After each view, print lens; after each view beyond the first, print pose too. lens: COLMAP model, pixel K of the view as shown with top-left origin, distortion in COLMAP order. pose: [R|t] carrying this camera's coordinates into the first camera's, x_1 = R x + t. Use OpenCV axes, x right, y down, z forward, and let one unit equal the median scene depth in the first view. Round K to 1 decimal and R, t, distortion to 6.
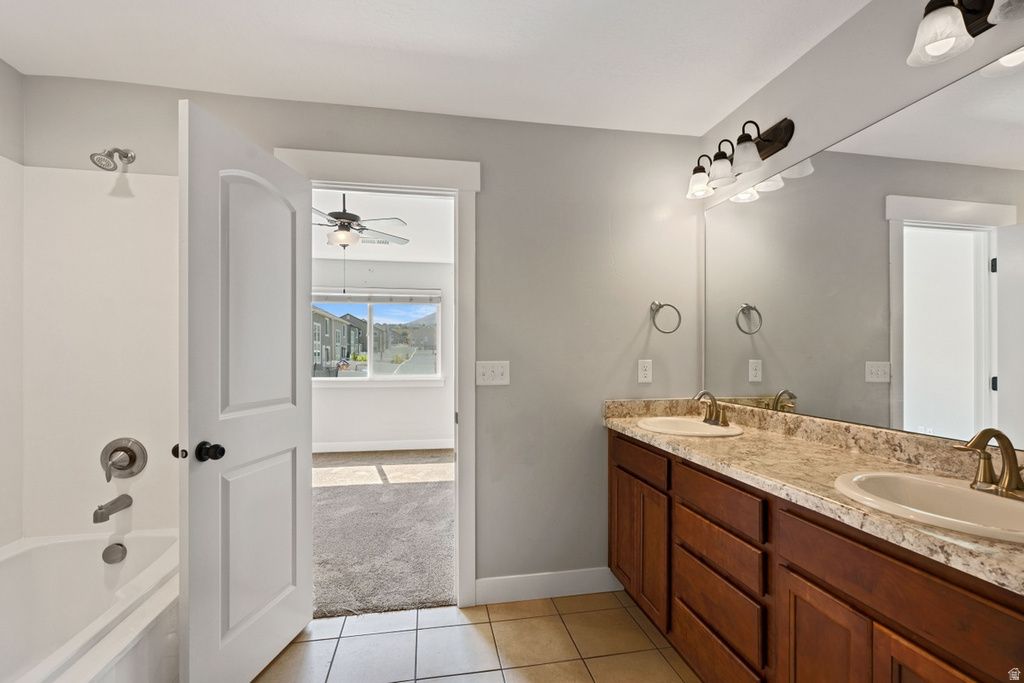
lens RADIAL K [[462.9, 0, 520.7], [0, 462.9, 357.8], [0, 0, 1]] dist [-0.000647, -0.000450]
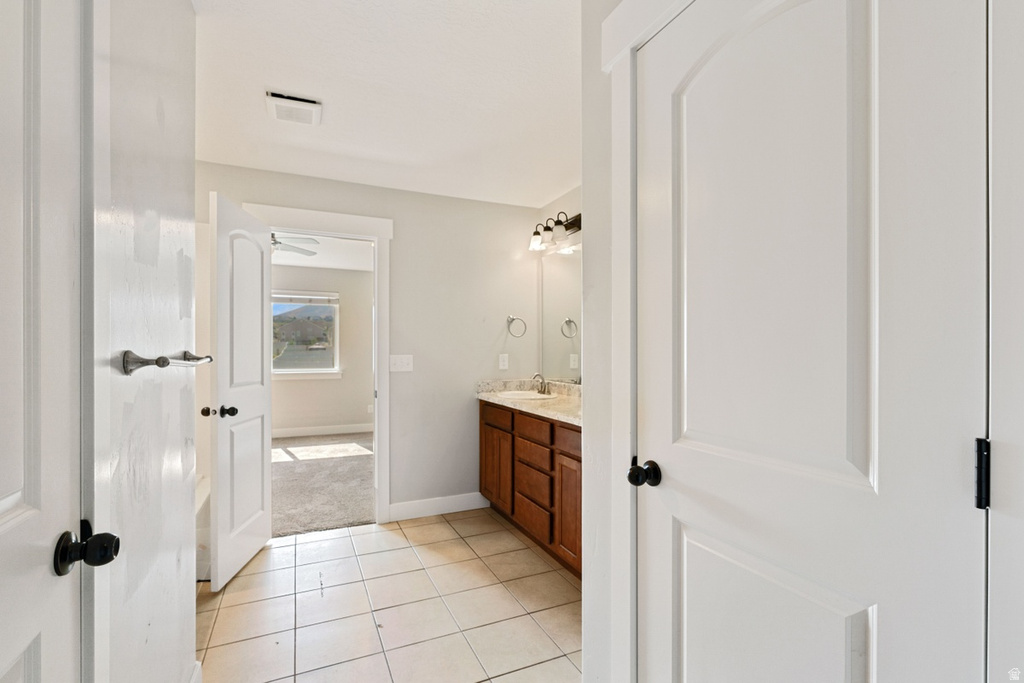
lens RADIAL K [[462.9, 0, 514.3], [0, 462.9, 351.5], [0, 0, 1]] dist [-0.000647, -0.000450]
pose [[0.971617, 0.001843, 0.236553, -0.064385], [-0.000726, 0.999988, -0.004811, 0.002643], [-0.236560, 0.004503, 0.971607, -0.552366]]
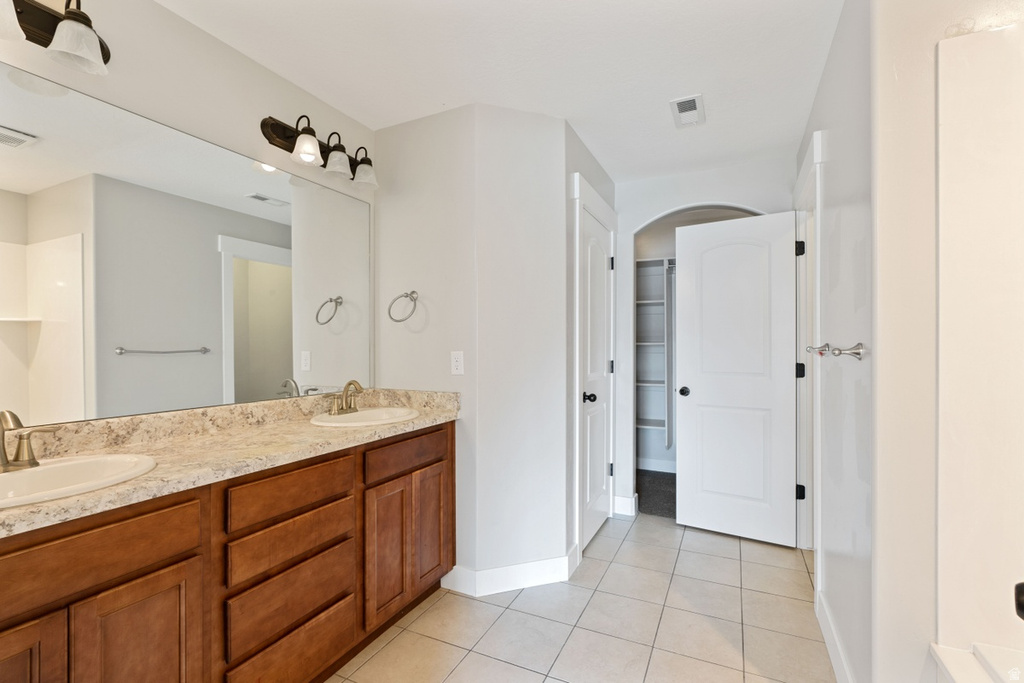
lens RADIAL K [[462.9, 0, 511.2], [0, 462.9, 343.9], [0, 0, 1]] dist [-0.000647, -0.000450]
pose [[-0.794372, 0.001749, 0.607429, -0.390218], [0.003388, 0.999993, 0.001552, -0.004251], [-0.607422, 0.003291, -0.794373, 1.102574]]
